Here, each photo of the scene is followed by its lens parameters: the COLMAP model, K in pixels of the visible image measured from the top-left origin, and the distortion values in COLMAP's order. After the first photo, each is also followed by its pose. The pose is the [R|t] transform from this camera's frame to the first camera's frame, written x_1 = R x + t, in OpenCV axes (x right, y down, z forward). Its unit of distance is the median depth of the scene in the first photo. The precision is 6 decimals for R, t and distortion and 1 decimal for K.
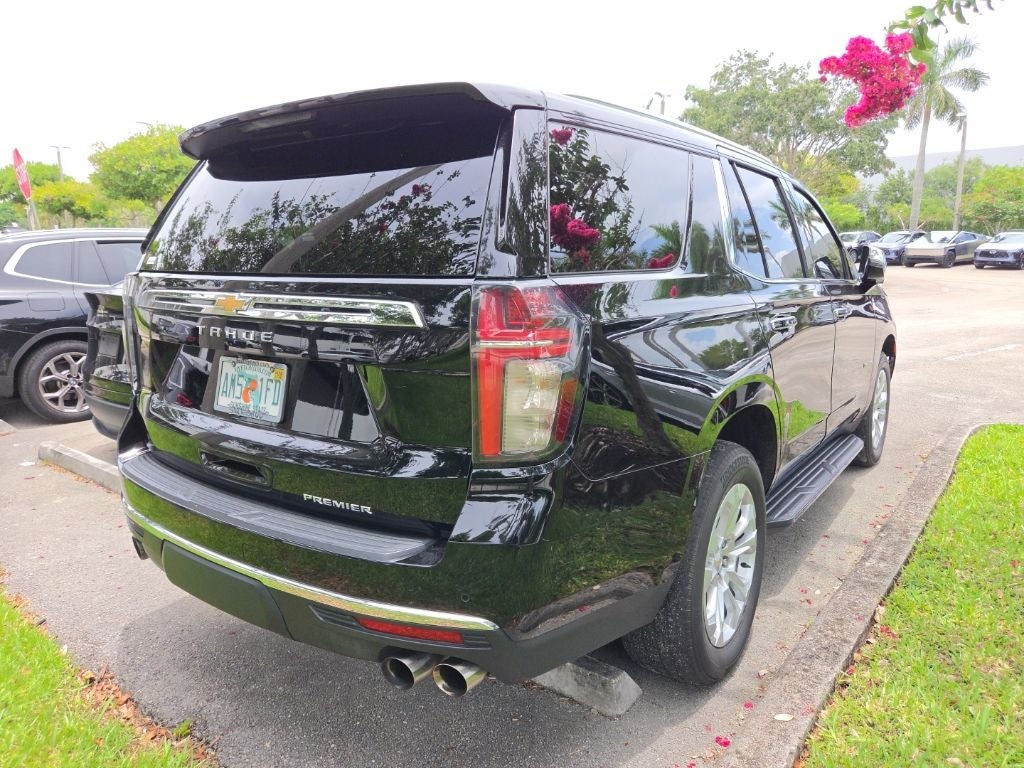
lens RADIAL K [[717.1, 0, 491.8], [0, 717.1, 373.9], [0, 0, 1]] dist [0.031849, -0.032517]
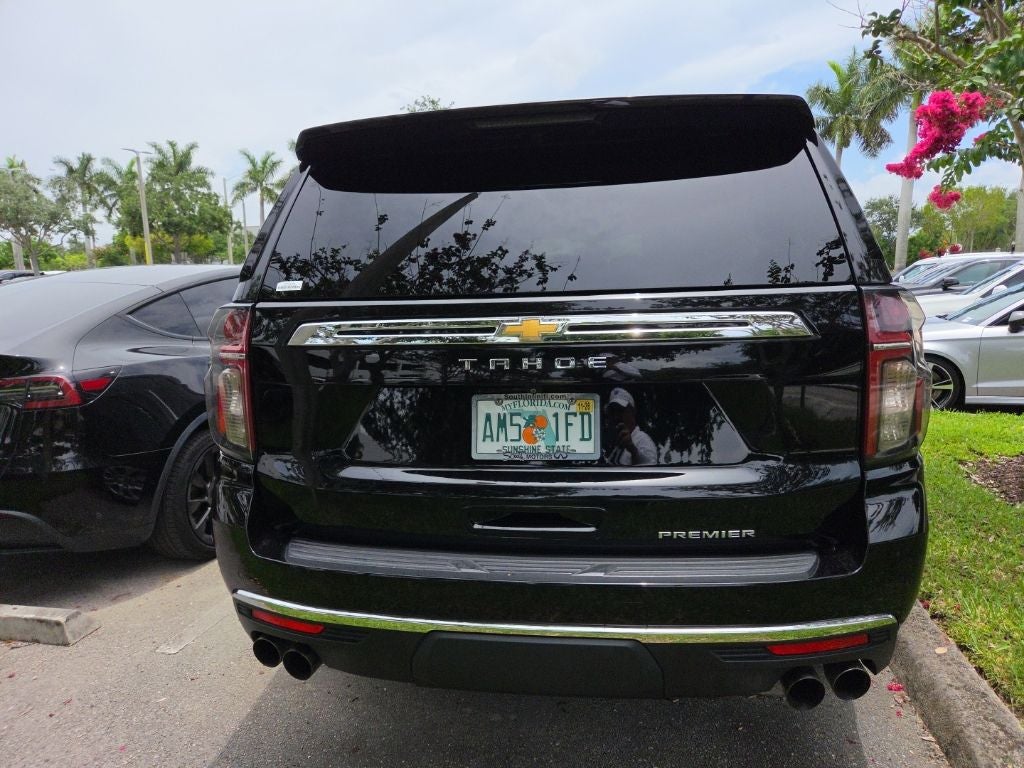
lens RADIAL K [[717.1, 0, 514.8], [0, 717.1, 381.5], [0, 0, 1]] dist [0.031849, -0.032517]
pose [[0.879446, -0.086080, 0.468150, -0.590035], [0.104144, 0.994480, -0.012783, -0.019937], [-0.464466, 0.059997, 0.883556, 0.197402]]
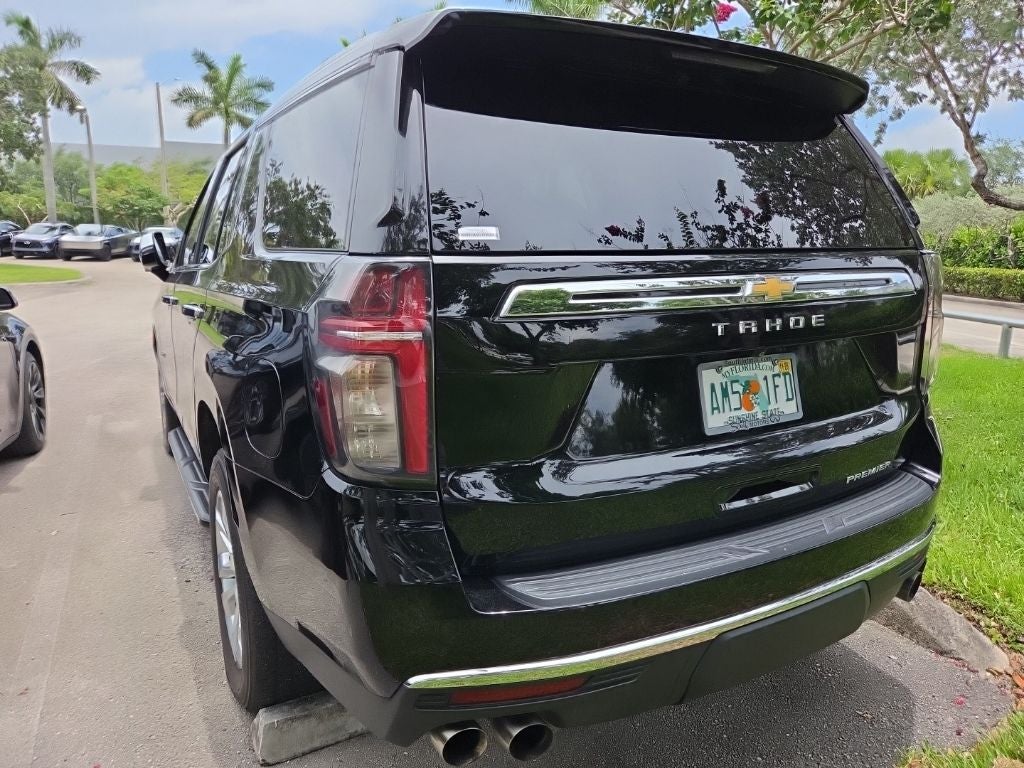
lens RADIAL K [[717.1, 0, 538.9], [0, 717.1, 379.2], [0, 0, 1]] dist [0.031849, -0.032517]
pose [[0.374276, -0.164701, 0.912574, -0.910547], [0.151905, 0.981697, 0.114875, -0.097302], [-0.914791, 0.095630, 0.392445, 0.704358]]
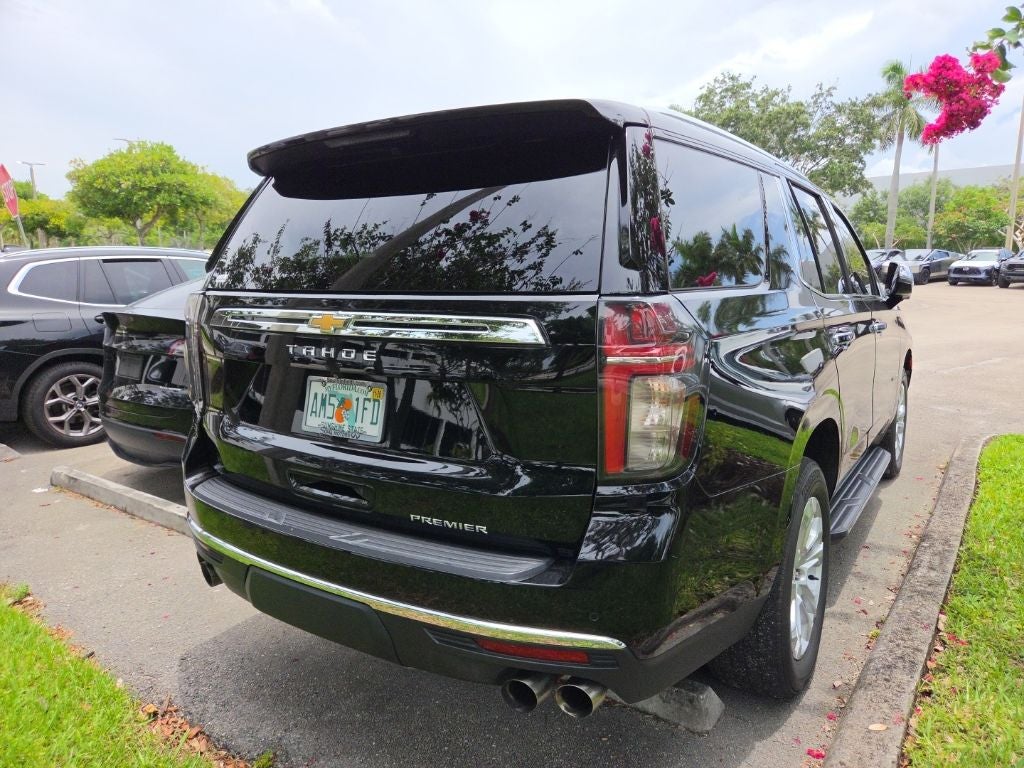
lens RADIAL K [[717.1, 0, 510.1], [0, 717.1, 382.4], [0, 0, 1]] dist [0.031849, -0.032517]
pose [[0.998613, -0.010571, 0.051582, -0.125037], [0.011270, 0.999848, -0.013277, 0.000501], [-0.051434, 0.013840, 0.998580, 0.008294]]
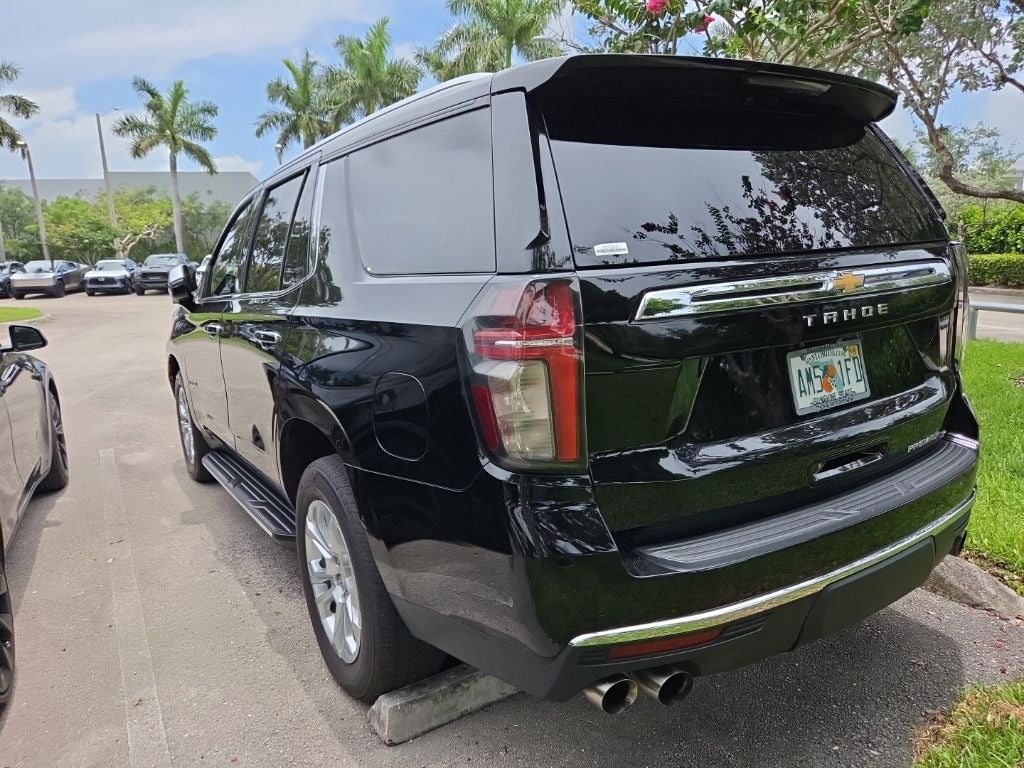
lens RADIAL K [[717.1, 0, 522.3], [0, 717.1, 395.8], [0, 0, 1]] dist [0.031849, -0.032517]
pose [[0.332922, -0.194292, 0.922721, -1.033712], [0.208539, 0.969483, 0.128897, -0.121887], [-0.919606, 0.149511, 0.363280, 0.806516]]
